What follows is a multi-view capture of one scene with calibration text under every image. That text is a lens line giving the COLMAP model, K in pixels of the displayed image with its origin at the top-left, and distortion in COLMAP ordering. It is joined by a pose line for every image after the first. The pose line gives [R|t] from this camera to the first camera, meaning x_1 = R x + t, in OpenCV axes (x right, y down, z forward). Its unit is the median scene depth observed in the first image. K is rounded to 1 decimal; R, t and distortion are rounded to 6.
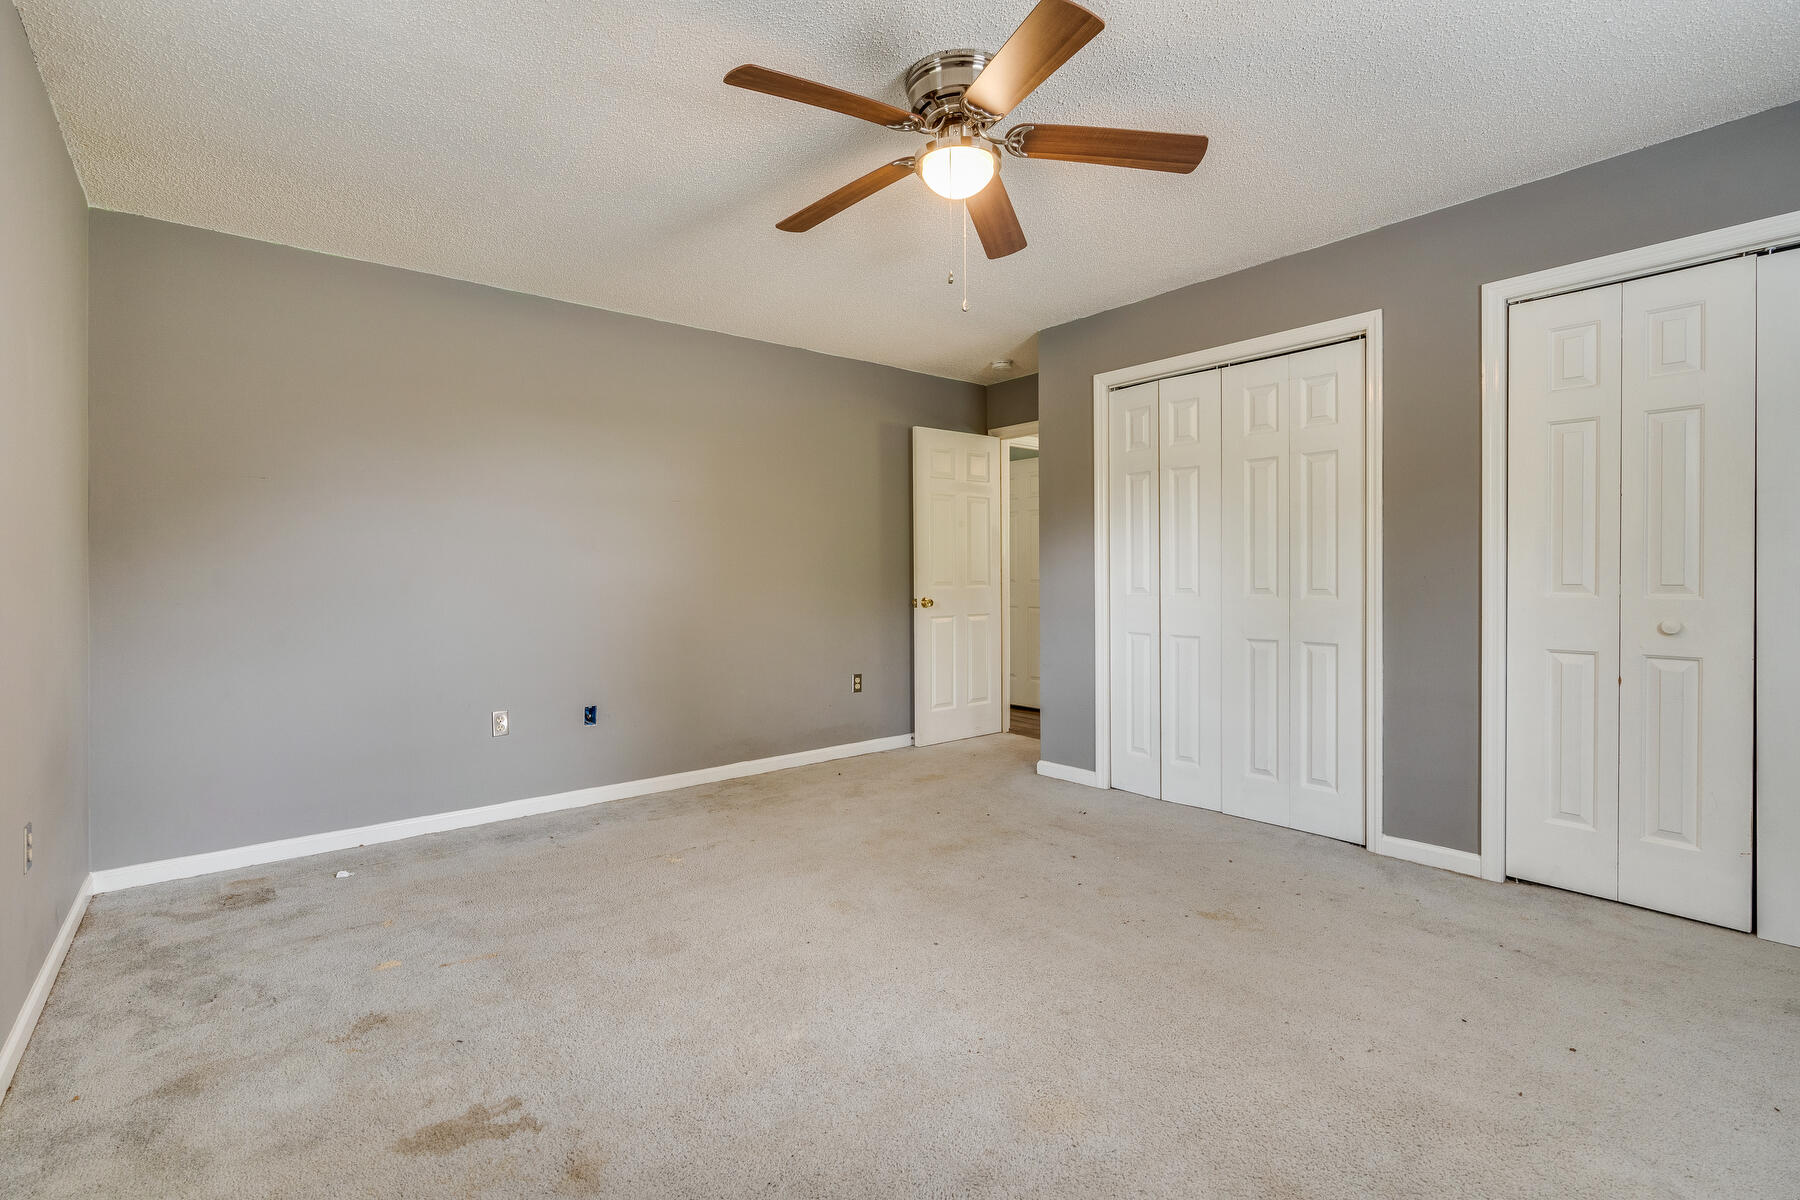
lens RADIAL K [[822.4, 0, 903.5], [0, 822.4, 585.8], [0, 0, 1]] dist [-0.002512, -0.000489]
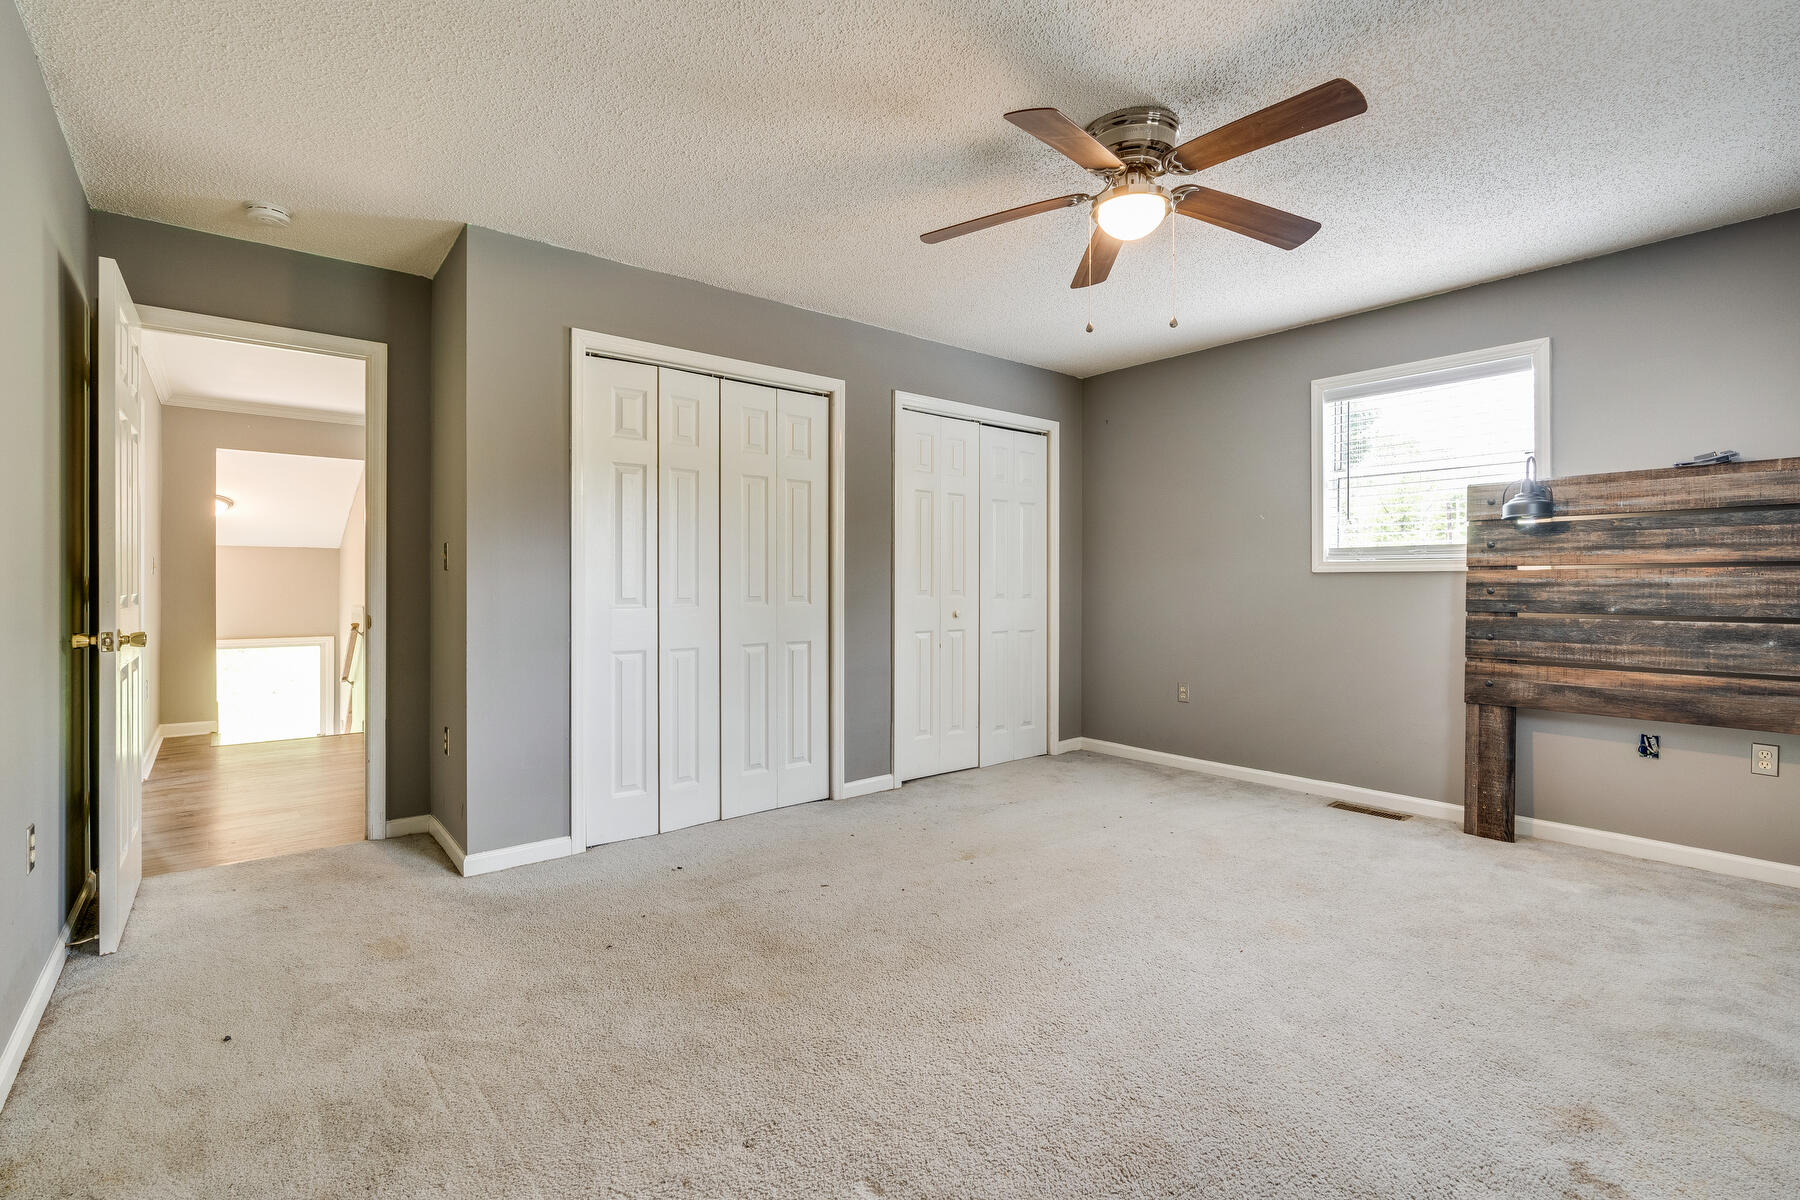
lens RADIAL K [[822.4, 0, 903.5], [0, 822.4, 585.8], [0, 0, 1]] dist [-0.002512, -0.000489]
pose [[0.009094, 0.002026, 0.999957, -0.669635], [0.016170, 0.999867, -0.002173, -0.005508], [-0.999828, 0.016189, 0.009060, 0.829368]]
